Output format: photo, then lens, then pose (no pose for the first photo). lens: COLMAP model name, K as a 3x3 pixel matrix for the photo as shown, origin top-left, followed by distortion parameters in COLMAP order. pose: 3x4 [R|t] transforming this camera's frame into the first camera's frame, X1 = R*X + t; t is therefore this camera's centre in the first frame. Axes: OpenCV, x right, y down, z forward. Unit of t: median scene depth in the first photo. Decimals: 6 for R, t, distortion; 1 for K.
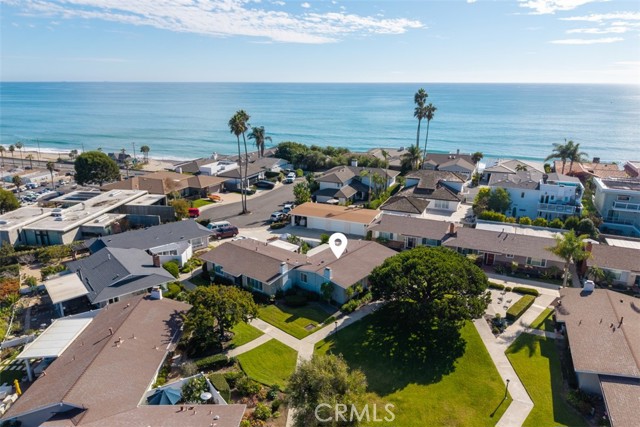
lens RADIAL K [[439.0, 0, 320.0], [0, 439.0, 213.5], [0, 0, 1]] dist [-0.001425, -0.005159]
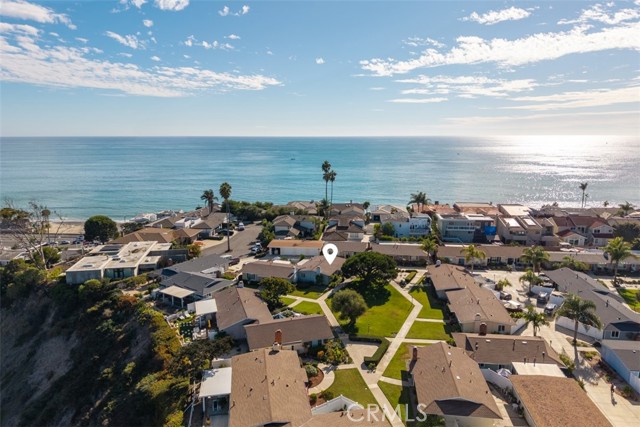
lens RADIAL K [[433.6, 0, 318.2], [0, 433.6, 211.0], [0, 0, 1]] dist [0.030733, -0.030054]
pose [[0.957560, -0.055048, 0.282929, -0.329362], [0.088520, 0.990320, -0.106910, 0.054925], [-0.274305, 0.127418, 0.953164, -0.550000]]
